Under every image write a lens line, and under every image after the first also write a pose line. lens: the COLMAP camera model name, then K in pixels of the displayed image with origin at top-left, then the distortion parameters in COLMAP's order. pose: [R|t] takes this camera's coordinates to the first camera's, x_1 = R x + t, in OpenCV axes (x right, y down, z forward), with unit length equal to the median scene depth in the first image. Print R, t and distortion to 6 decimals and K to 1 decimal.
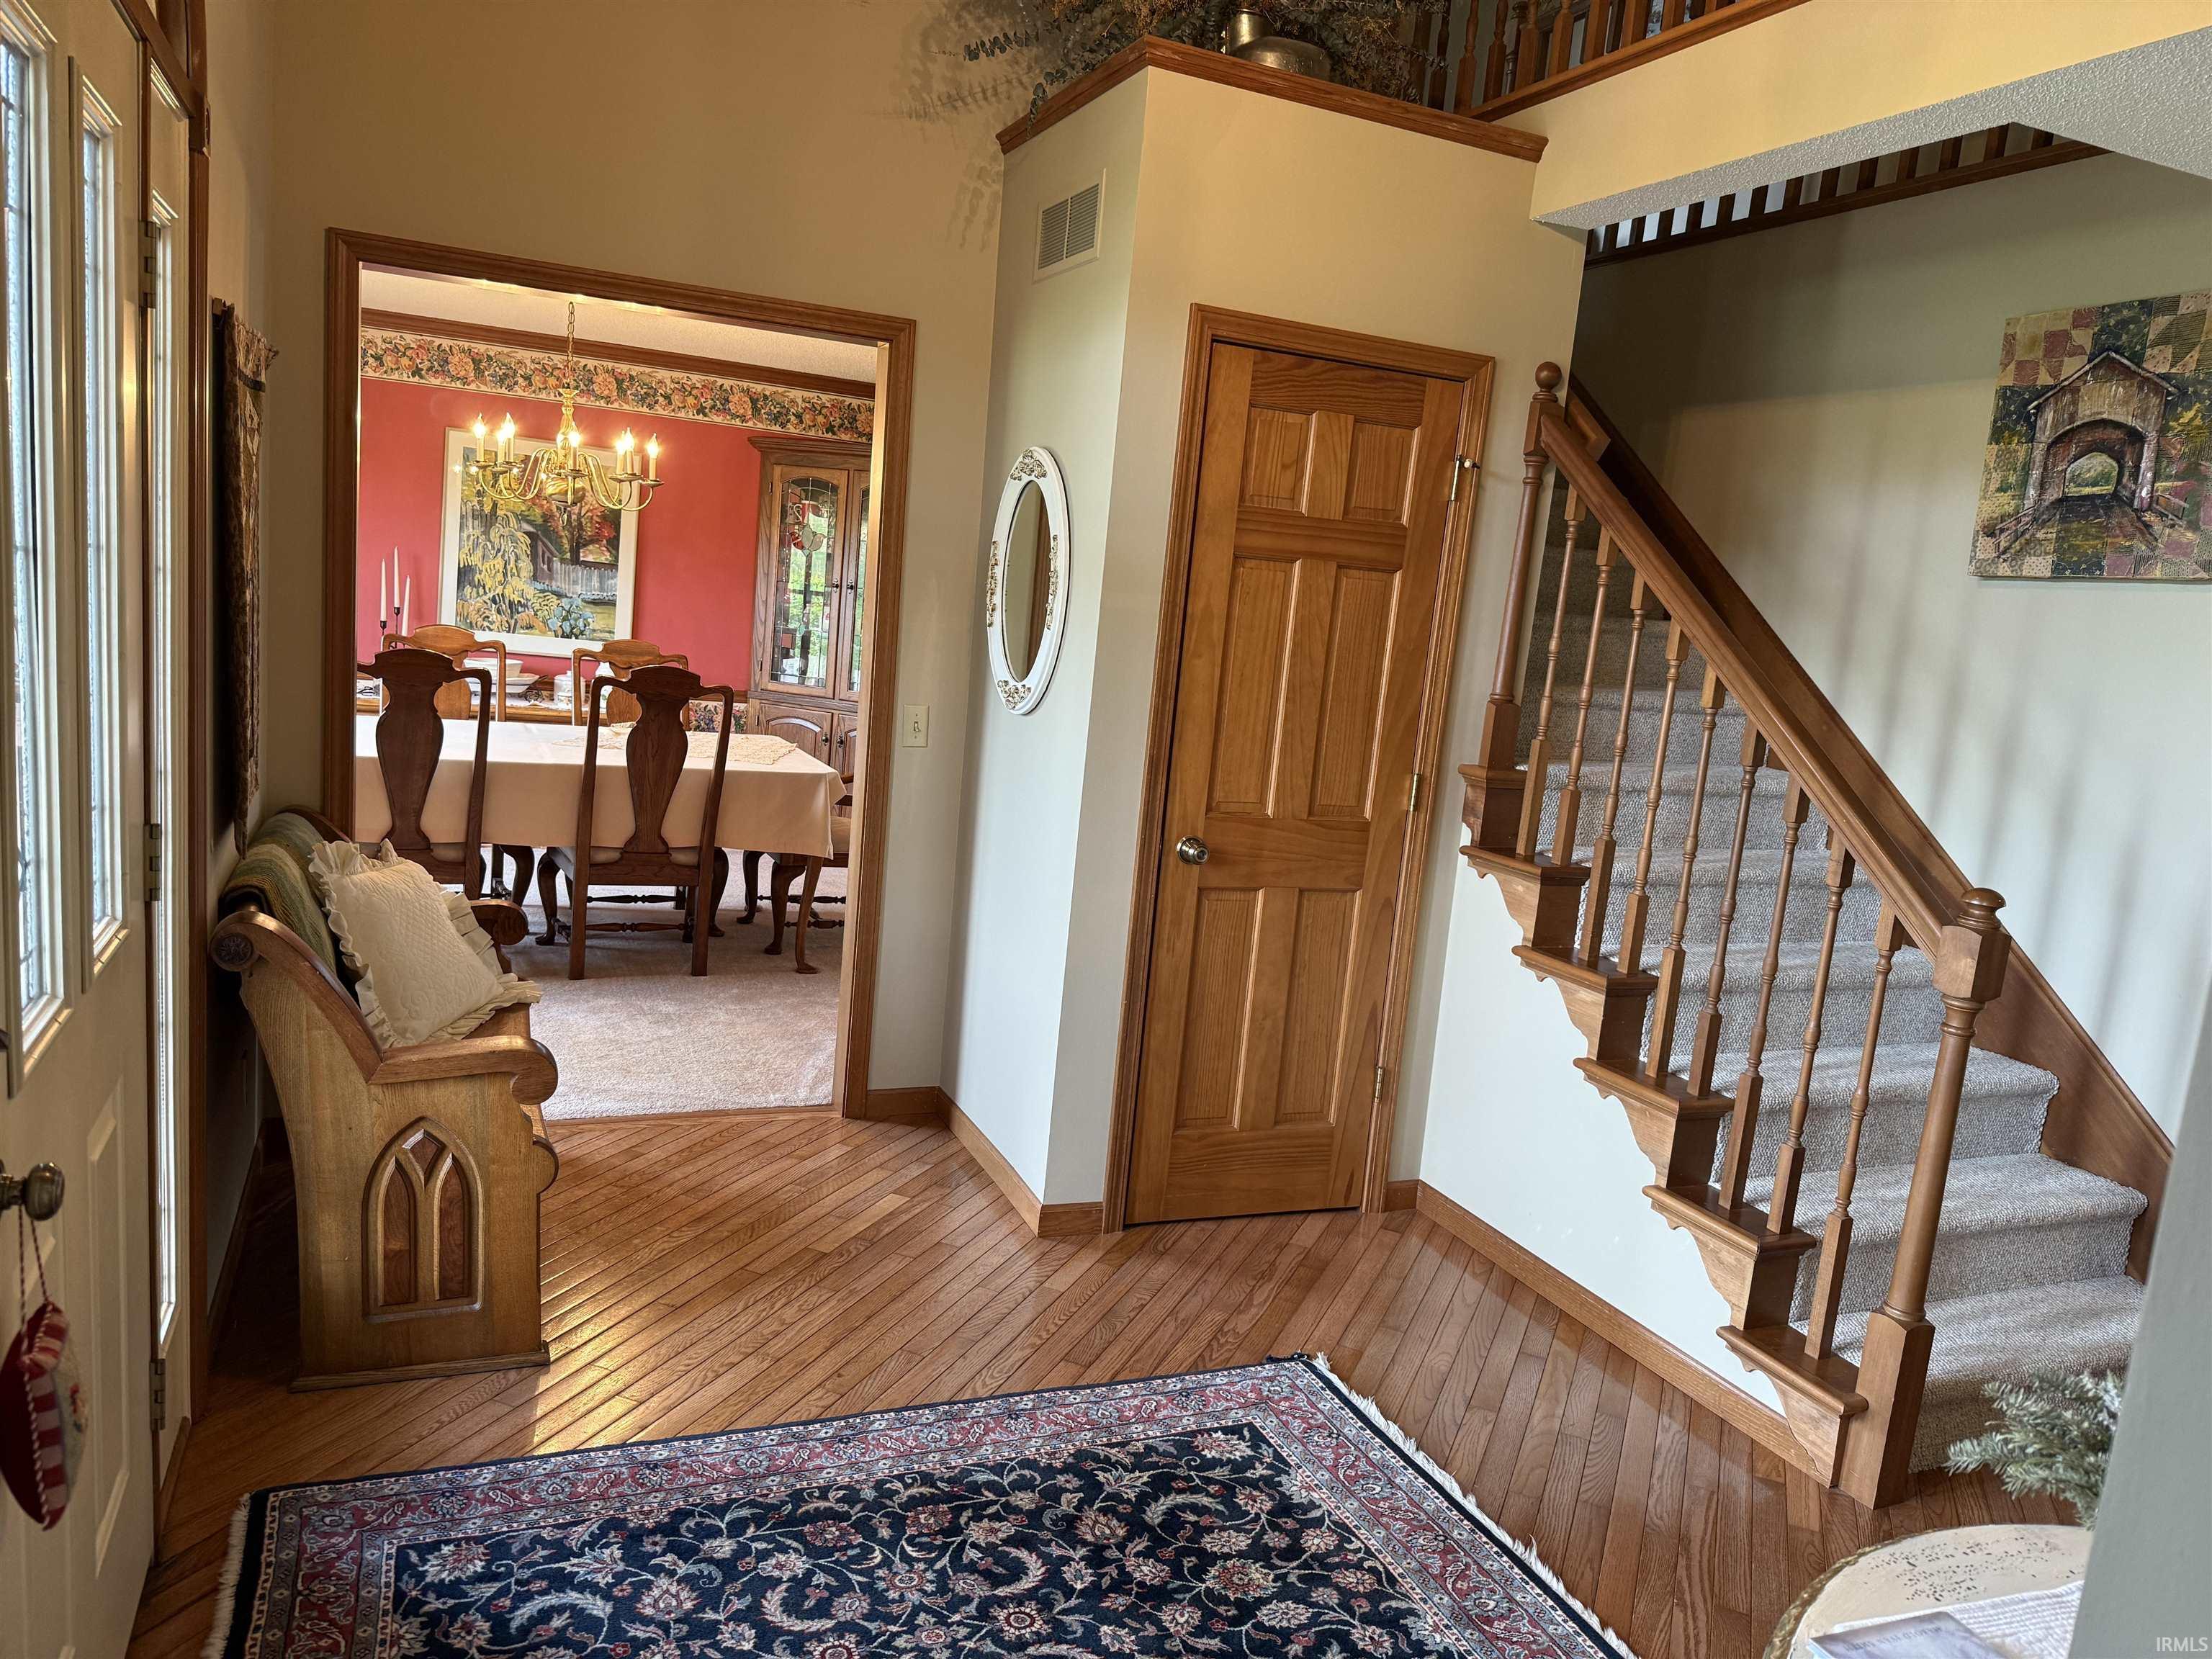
lens RADIAL K [[1591.7, 0, 1094.4], [0, 1591.7, 842.7], [0, 0, 1]] dist [0.132079, -0.002172]
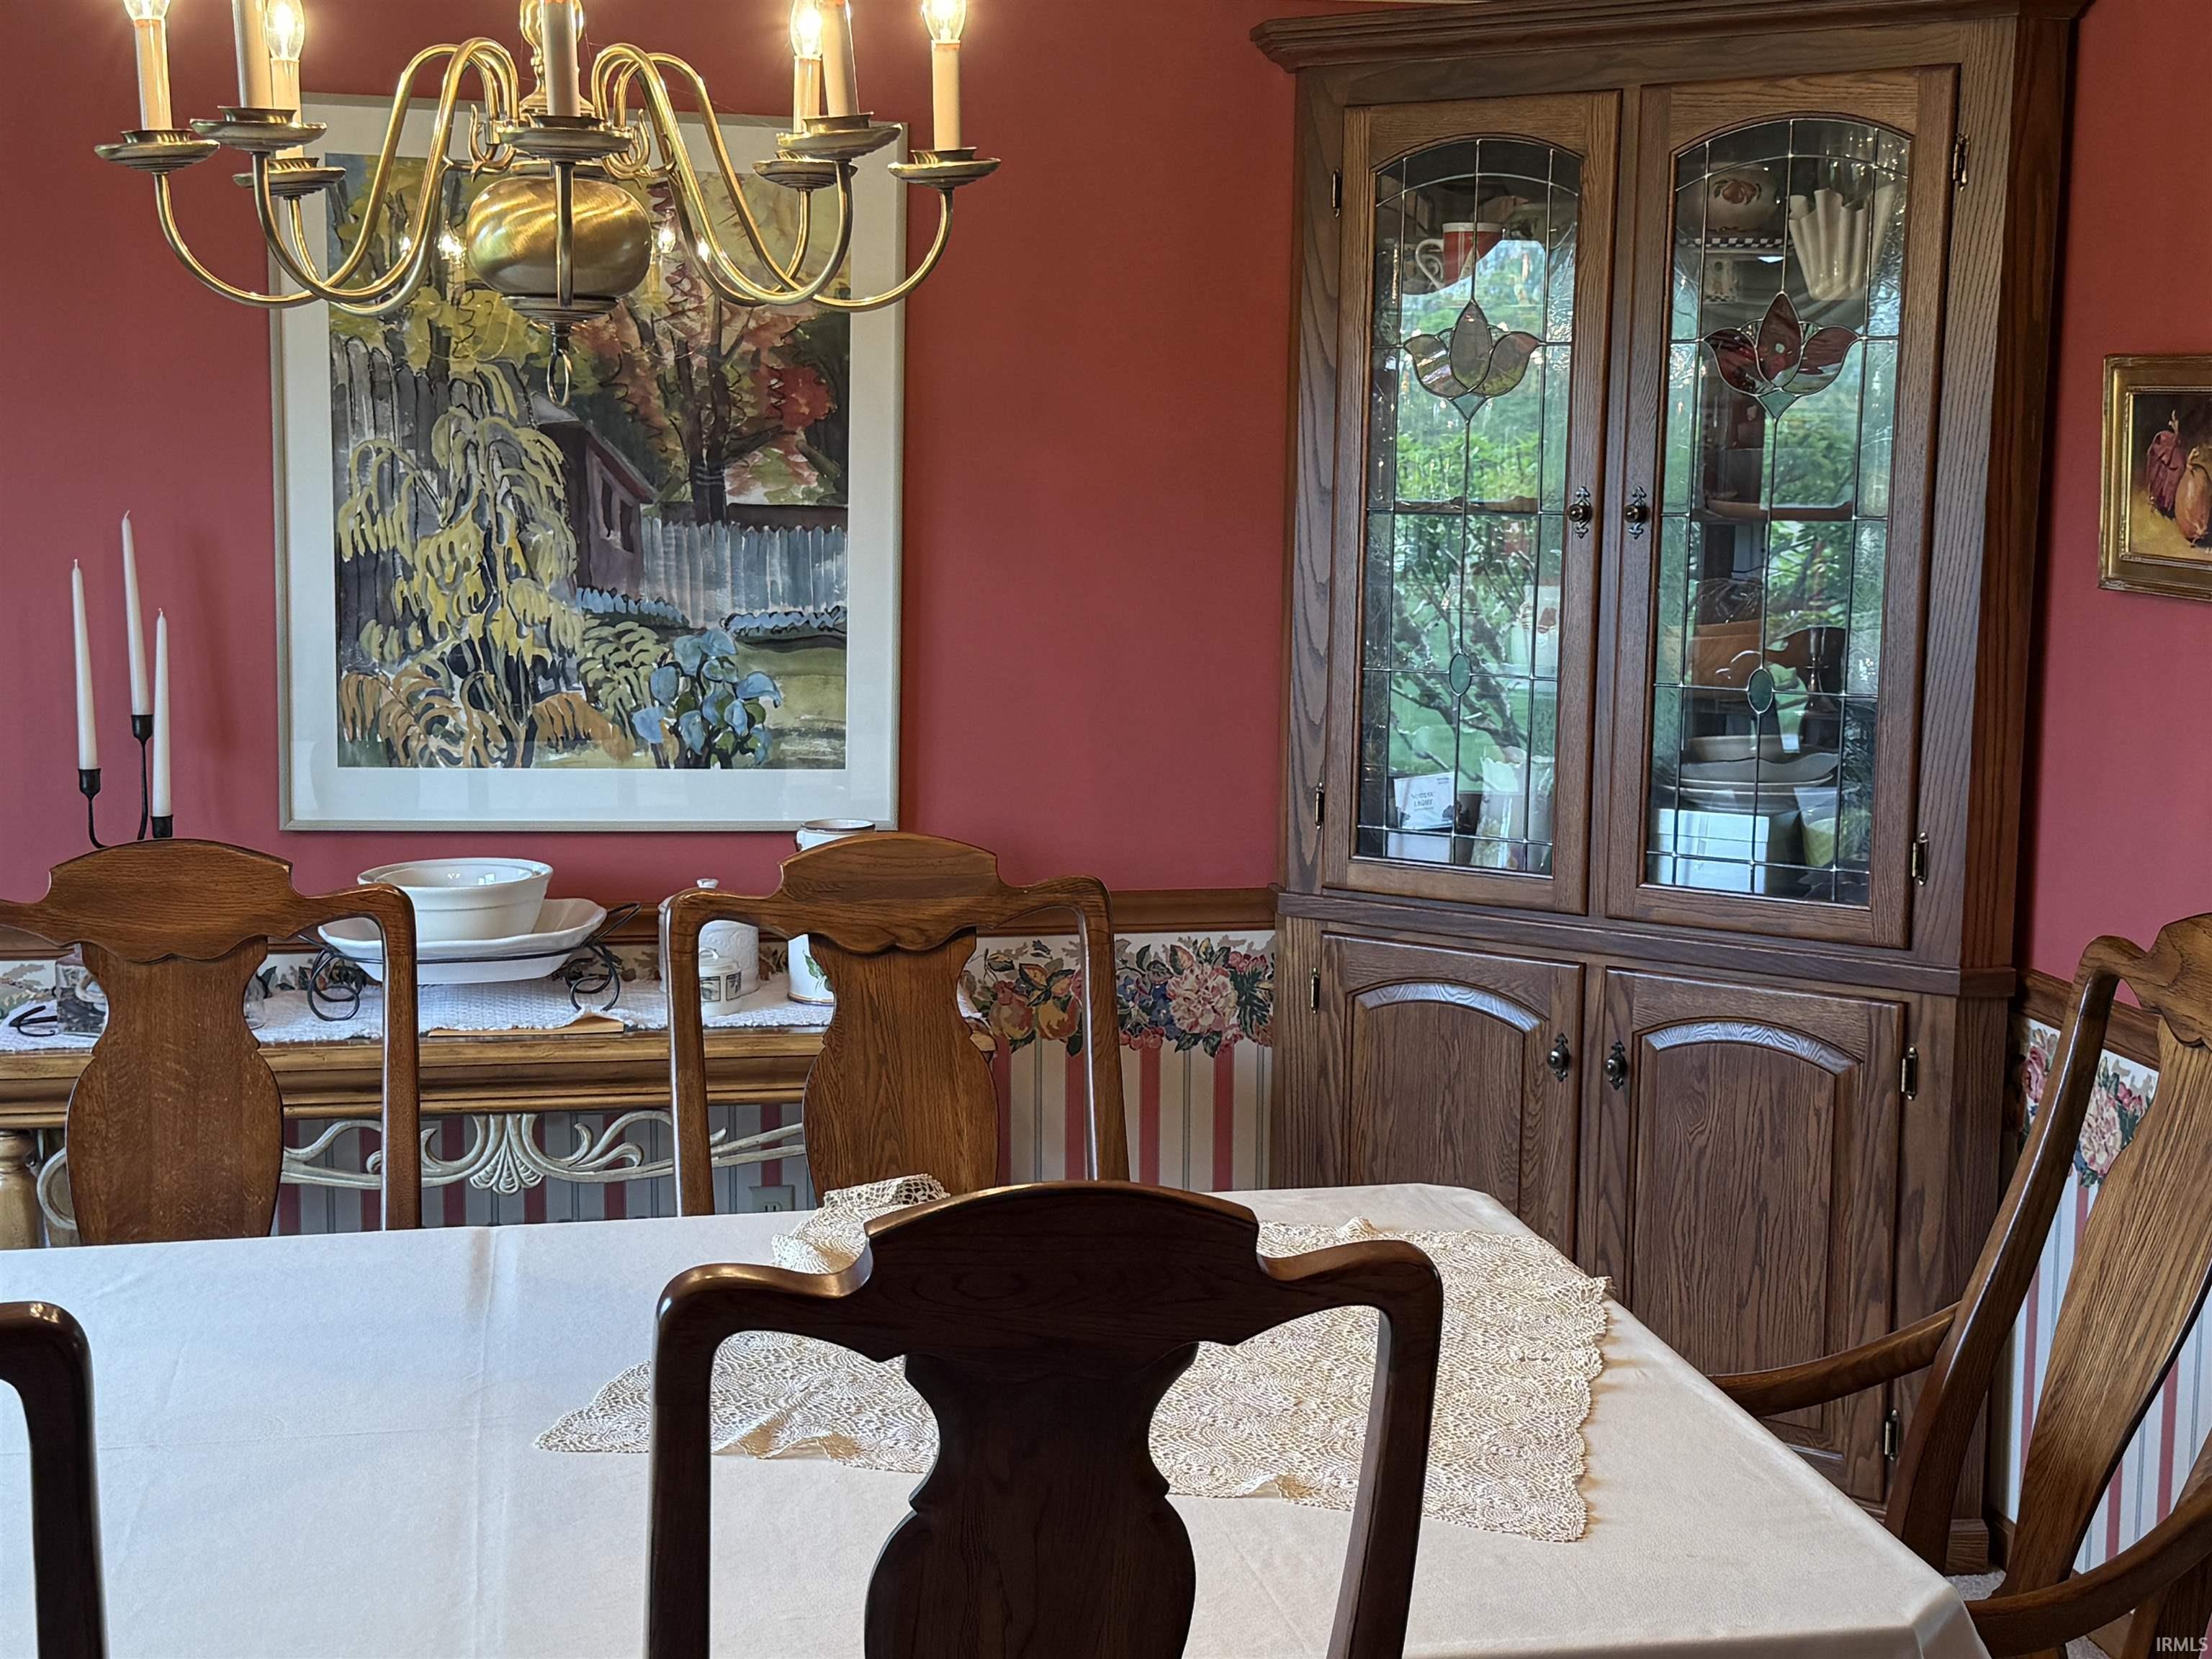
lens RADIAL K [[3051.7, 0, 1106.0], [0, 3051.7, 829.5], [0, 0, 1]] dist [0.356310, 0.008804]
pose [[0.974027, -0.052103, -0.220357, -0.127477], [0.045983, 0.998403, -0.032812, -0.092617], [0.221715, 0.021827, 0.974867, 0.463246]]
